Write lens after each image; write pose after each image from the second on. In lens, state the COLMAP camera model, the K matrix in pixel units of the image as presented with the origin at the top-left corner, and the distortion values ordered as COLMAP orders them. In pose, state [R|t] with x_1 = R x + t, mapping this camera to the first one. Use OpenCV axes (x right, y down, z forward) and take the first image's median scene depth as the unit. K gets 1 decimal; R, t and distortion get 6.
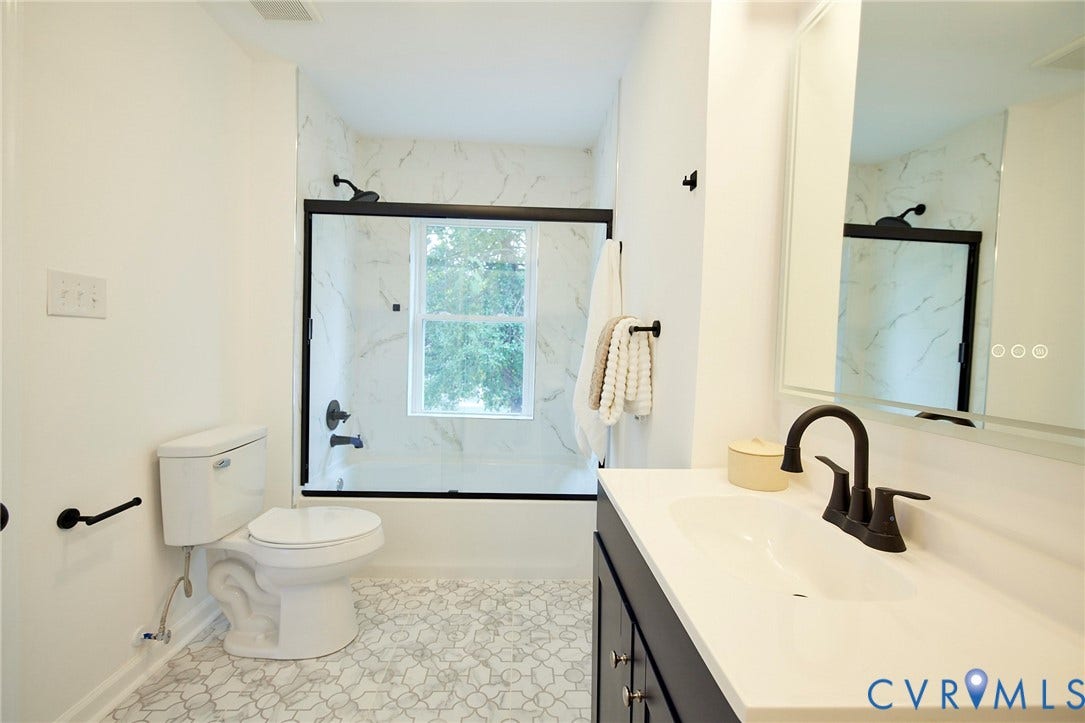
lens RADIAL K [[466.7, 0, 535.4], [0, 466.7, 358.5], [0, 0, 1]] dist [0.005676, -0.001178]
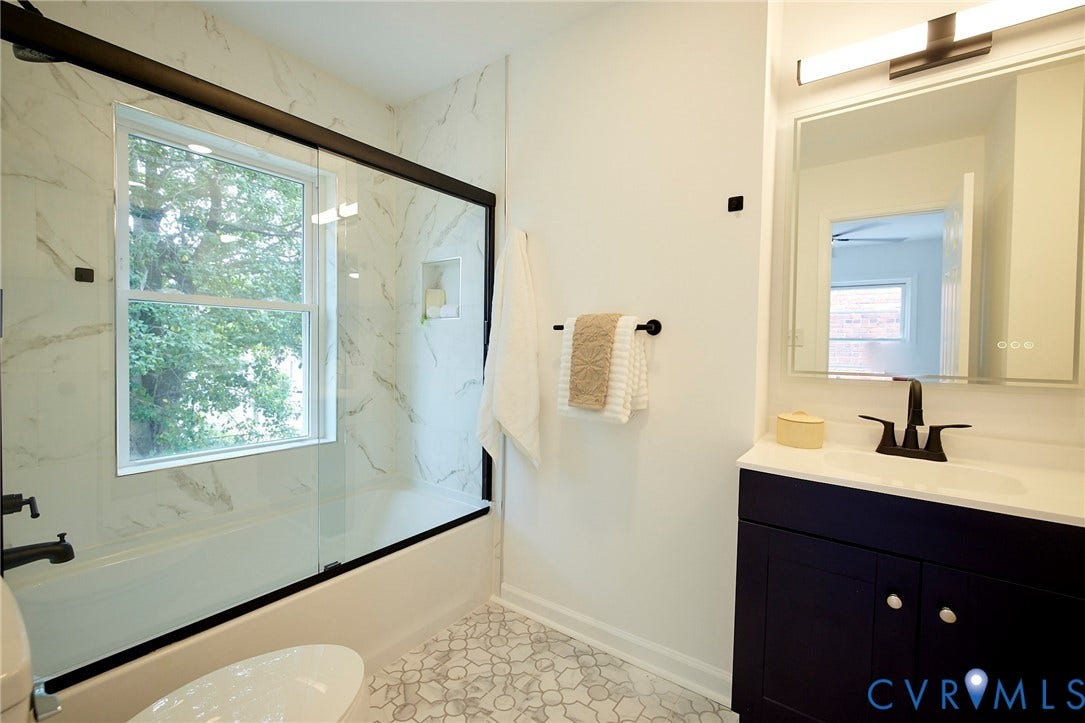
lens RADIAL K [[466.7, 0, 534.6], [0, 466.7, 358.2], [0, 0, 1]] dist [0.005676, -0.001178]
pose [[0.627258, -0.039902, 0.777789, -0.653999], [0.028986, 0.999191, 0.027885, -0.026171], [-0.778272, 0.005054, 0.627907, 0.465317]]
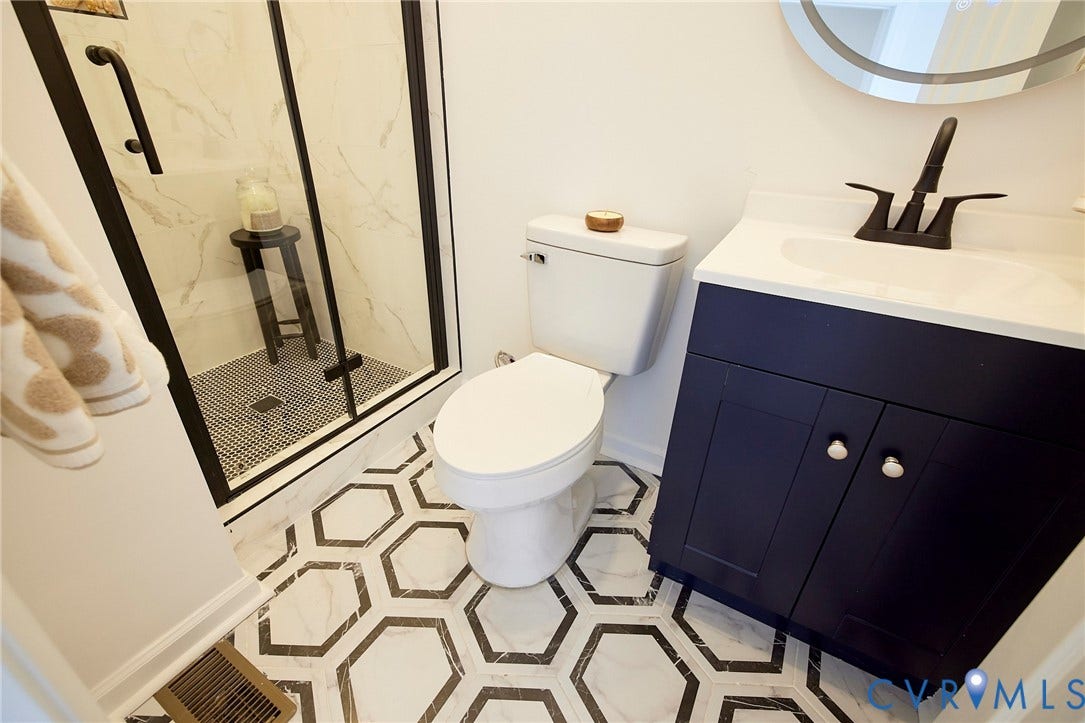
lens RADIAL K [[466.7, 0, 535.8], [0, 466.7, 360.5], [0, 0, 1]] dist [0.005676, -0.001178]
pose [[0.540864, -0.409239, 0.734840, -0.352744], [0.029738, 0.882413, 0.469536, 0.028279], [-0.840584, -0.232102, 0.489435, 0.526346]]
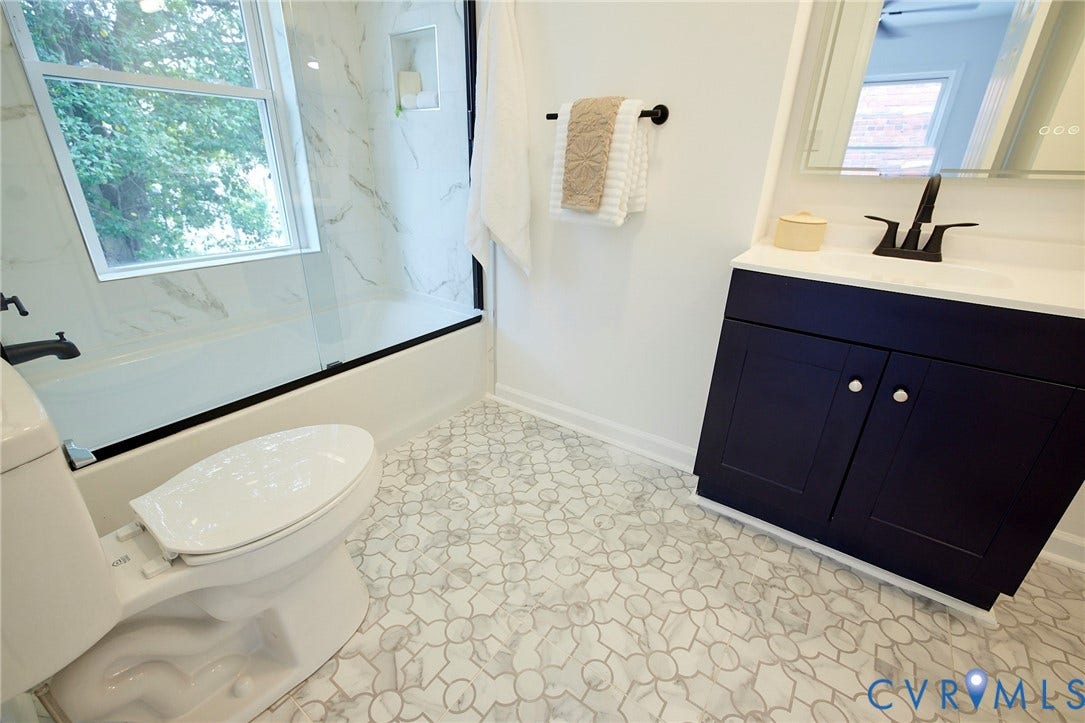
lens RADIAL K [[466.7, 0, 534.4], [0, 466.7, 356.5], [0, 0, 1]] dist [0.005676, -0.001178]
pose [[0.614906, -0.320464, 0.720551, -0.643406], [0.025580, 0.921333, 0.387931, 0.012140], [-0.788185, -0.220109, 0.574731, 0.471953]]
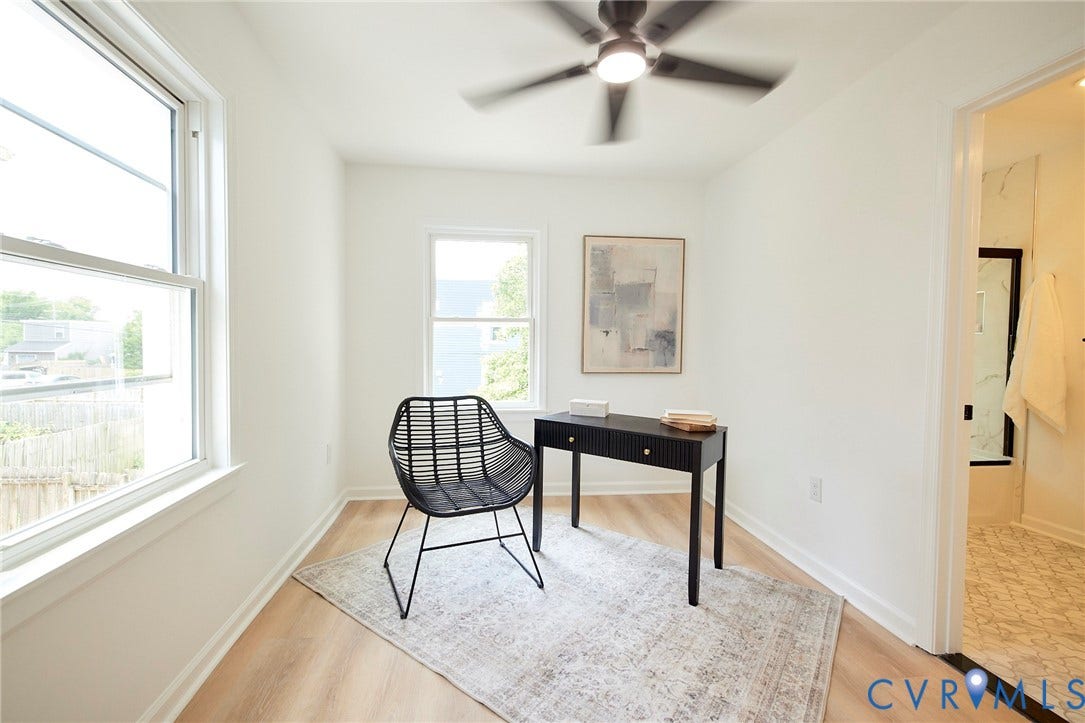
lens RADIAL K [[466.7, 0, 536.4], [0, 466.7, 356.6], [0, 0, 1]] dist [0.005676, -0.001178]
pose [[0.995085, -0.013811, 0.098052, -1.751524], [0.014258, 0.999891, -0.003864, -0.027116], [-0.097988, 0.005243, 0.995174, -0.272524]]
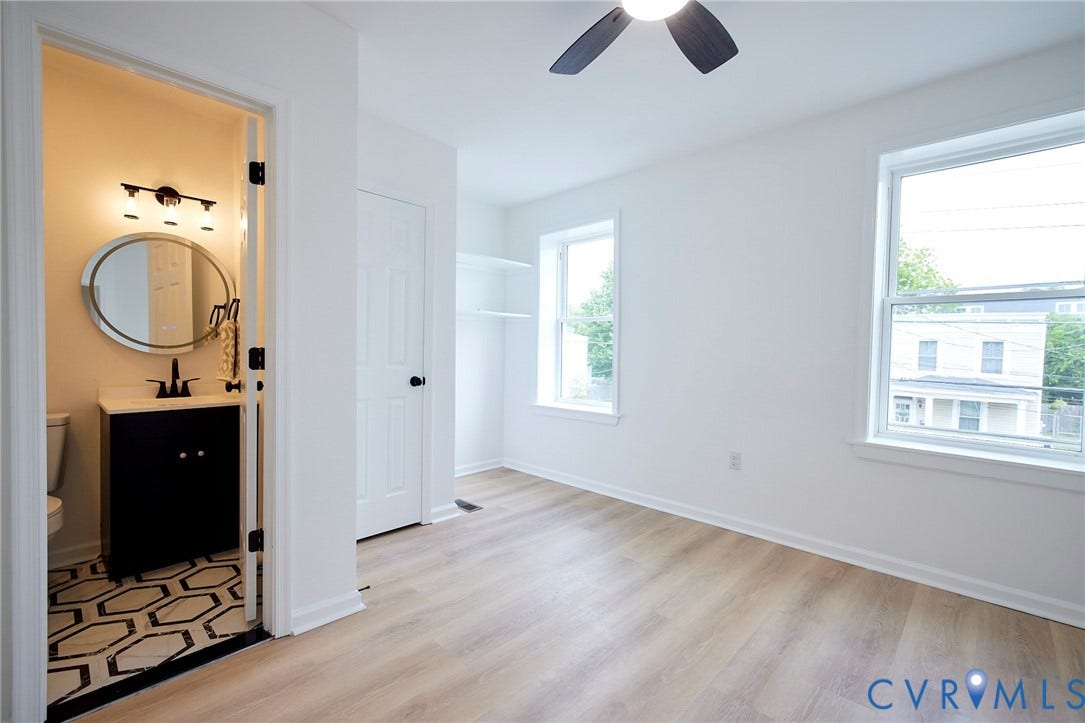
lens RADIAL K [[466.7, 0, 531.7], [0, 466.7, 358.9], [0, 0, 1]] dist [0.005676, -0.001178]
pose [[-0.696304, -0.051641, 0.715887, -1.551060], [0.001522, 0.997300, 0.073422, -0.059253], [-0.717746, 0.052214, -0.694345, 0.682565]]
